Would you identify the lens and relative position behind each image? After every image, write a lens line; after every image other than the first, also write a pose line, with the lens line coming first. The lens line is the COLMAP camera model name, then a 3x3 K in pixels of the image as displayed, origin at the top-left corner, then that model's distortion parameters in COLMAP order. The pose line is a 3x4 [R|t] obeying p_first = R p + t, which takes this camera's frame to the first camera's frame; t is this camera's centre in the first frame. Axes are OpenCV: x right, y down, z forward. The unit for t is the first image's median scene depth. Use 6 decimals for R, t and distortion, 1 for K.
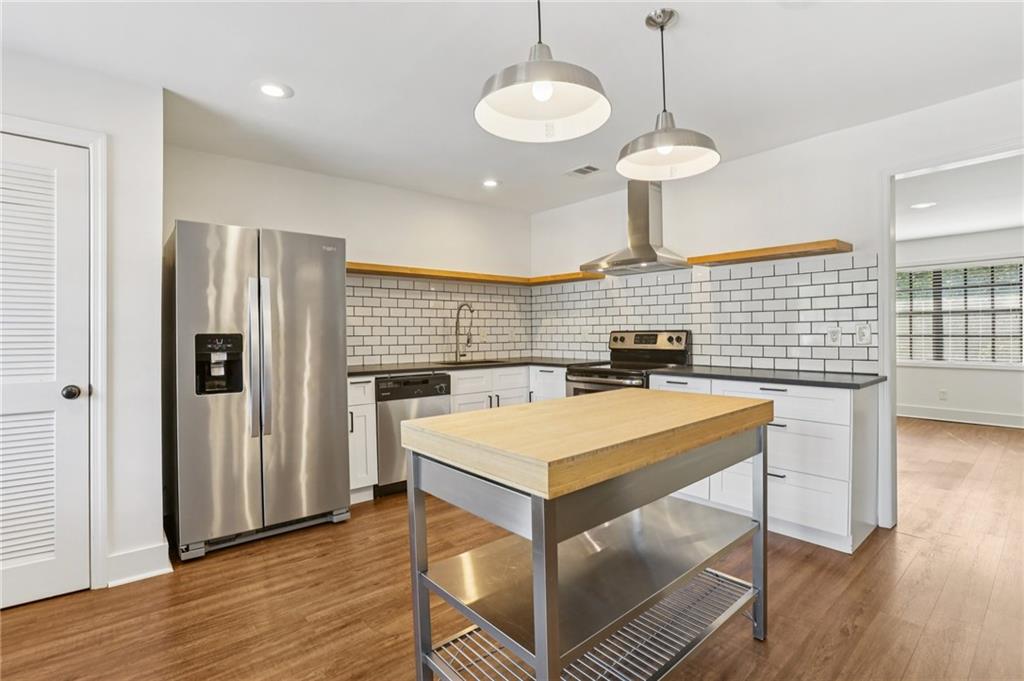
lens RADIAL K [[482.0, 0, 505.8], [0, 482.0, 338.2], [0, 0, 1]] dist [-0.072462, 0.030121]
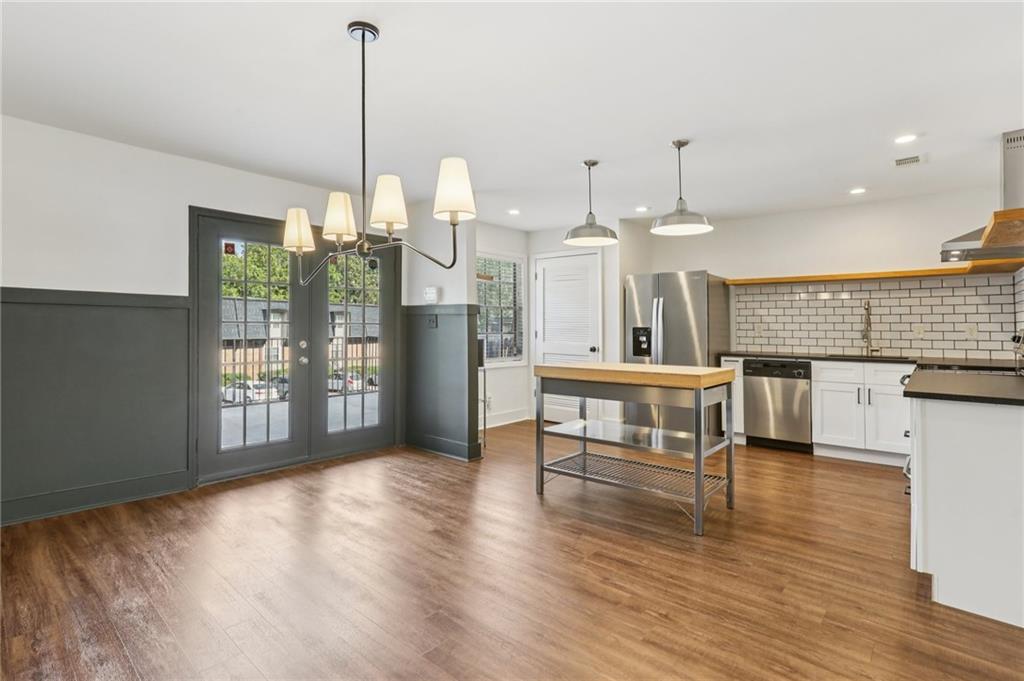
lens RADIAL K [[492.4, 0, 508.6], [0, 492.4, 292.8], [0, 0, 1]] dist [-0.038035, 0.001000]
pose [[0.140900, -0.058540, -0.988292, 0.973886], [-0.018483, 0.997921, -0.061745, -0.011892], [0.989851, 0.026967, 0.139525, 0.072001]]
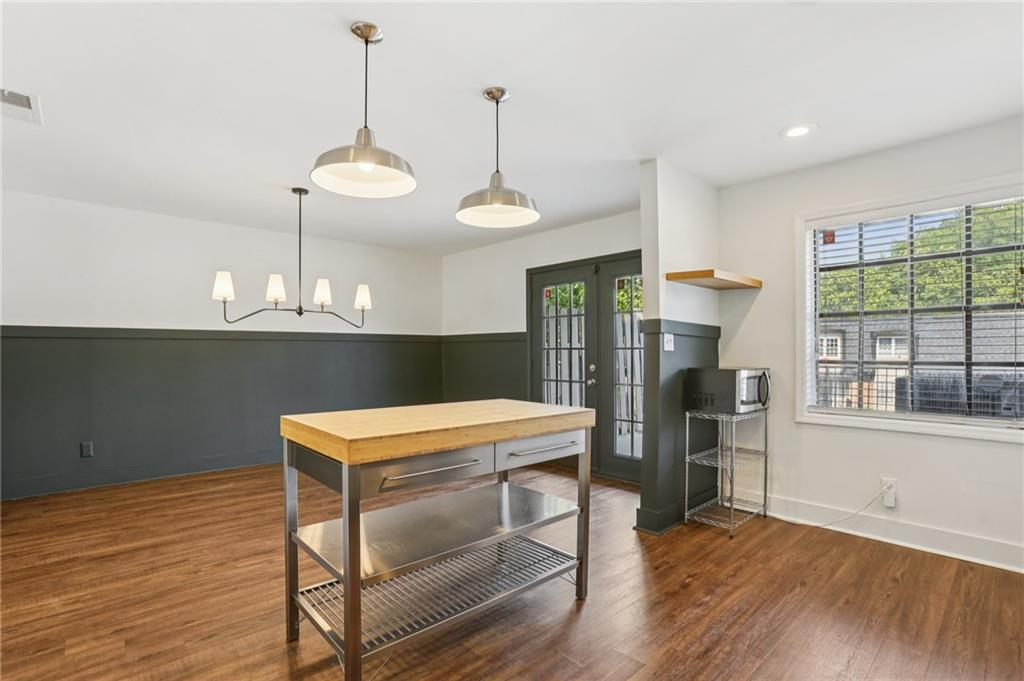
lens RADIAL K [[479.4, 0, 507.1], [0, 479.4, 357.2], [0, 0, 1]] dist [-0.072972, 0.030636]
pose [[-0.999463, 0.005952, -0.032211, 0.049047], [0.005157, 0.999681, 0.024732, -0.012866], [0.032348, 0.024553, -0.999175, 0.972269]]
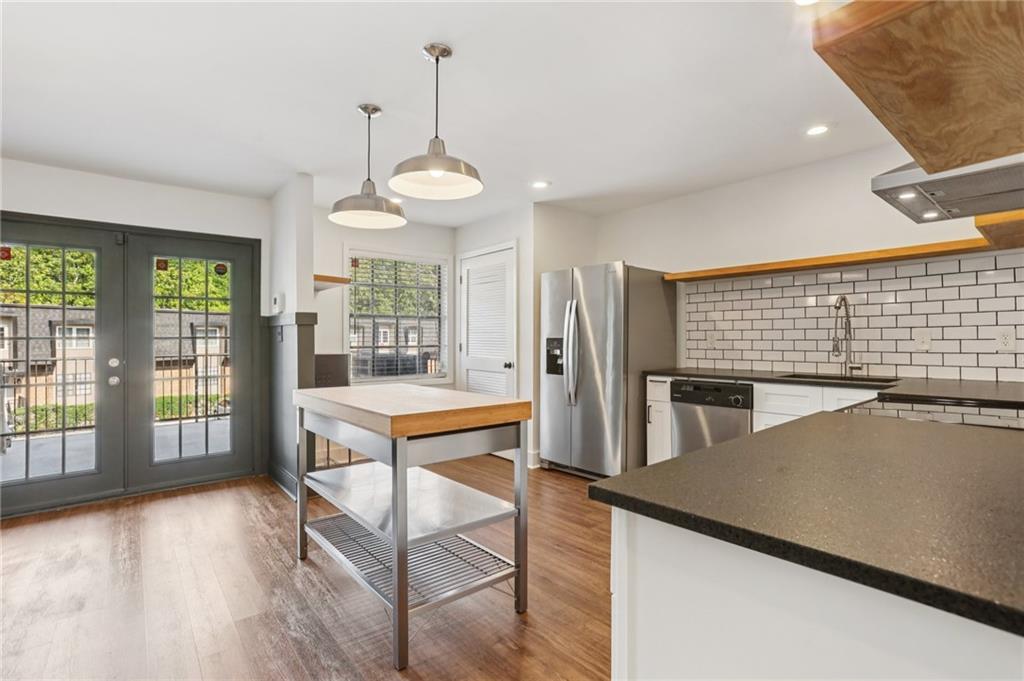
lens RADIAL K [[482.0, 0, 505.8], [0, 482.0, 338.2], [0, 0, 1]] dist [-0.072462, 0.030121]
pose [[-0.021411, 0.006243, -0.999751, 0.713254], [-0.004571, 0.999969, 0.006342, -0.012759], [0.999760, 0.004706, -0.021382, 0.572801]]
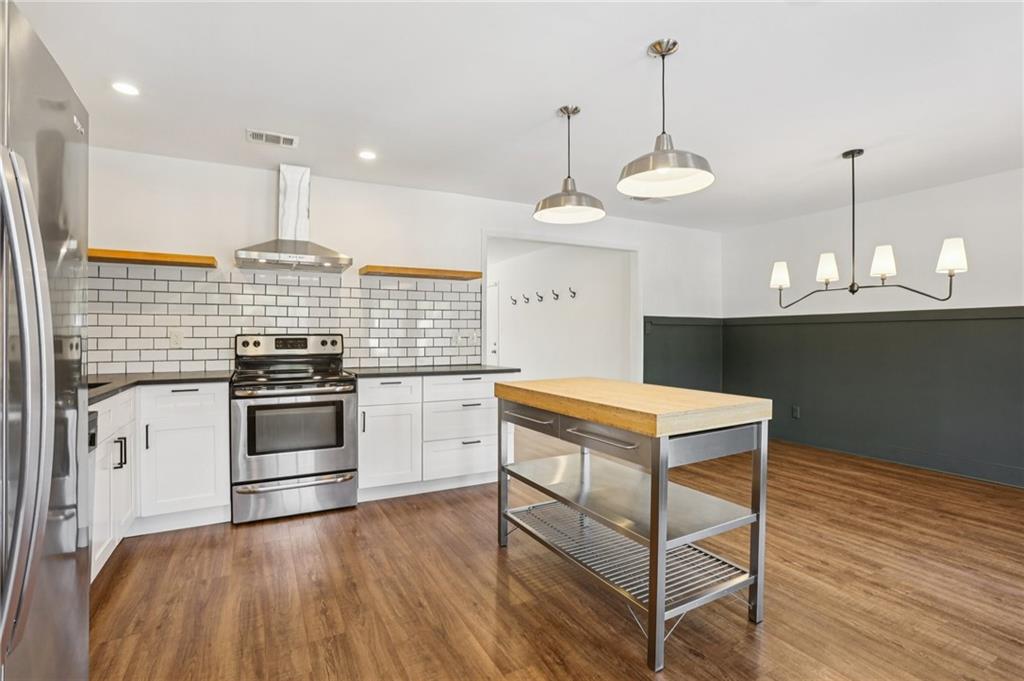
lens RADIAL K [[482.0, 0, 505.8], [0, 482.0, 338.2], [0, 0, 1]] dist [-0.072462, 0.030121]
pose [[0.216210, 0.000262, 0.976347, -0.517898], [0.011977, 0.999924, -0.002921, -0.000438], [-0.976273, 0.012326, 0.216191, 0.421779]]
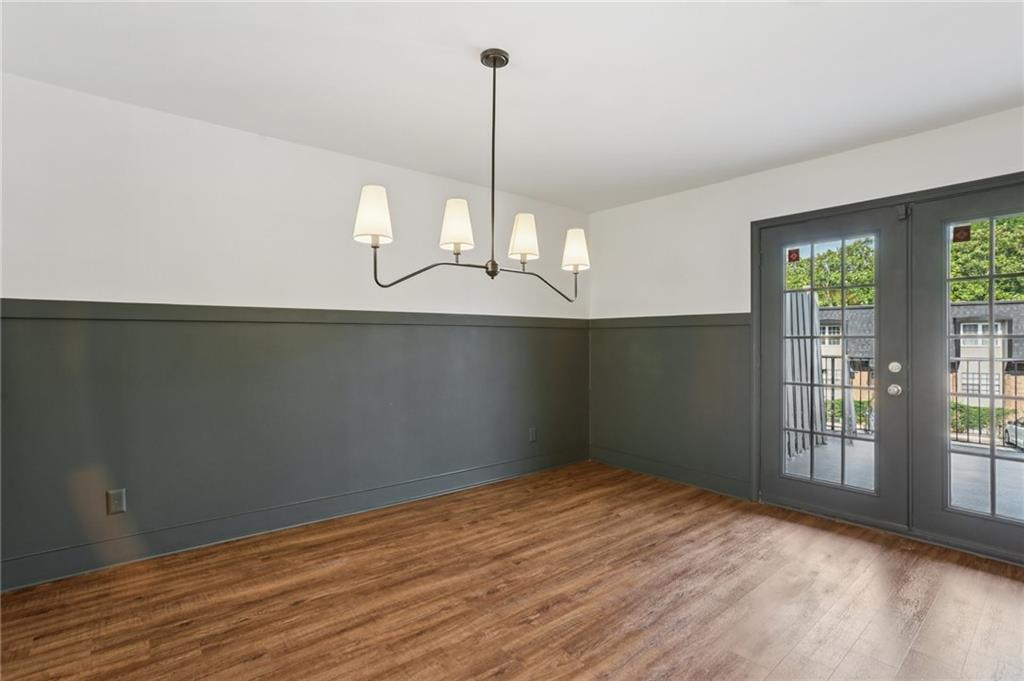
lens RADIAL K [[482.0, 0, 505.8], [0, 482.0, 338.2], [0, 0, 1]] dist [-0.072462, 0.030121]
pose [[-0.999729, 0.004510, 0.022831, 0.412190], [0.004756, 0.999931, 0.010715, -0.012993], [-0.022781, 0.010821, -0.999682, 0.534253]]
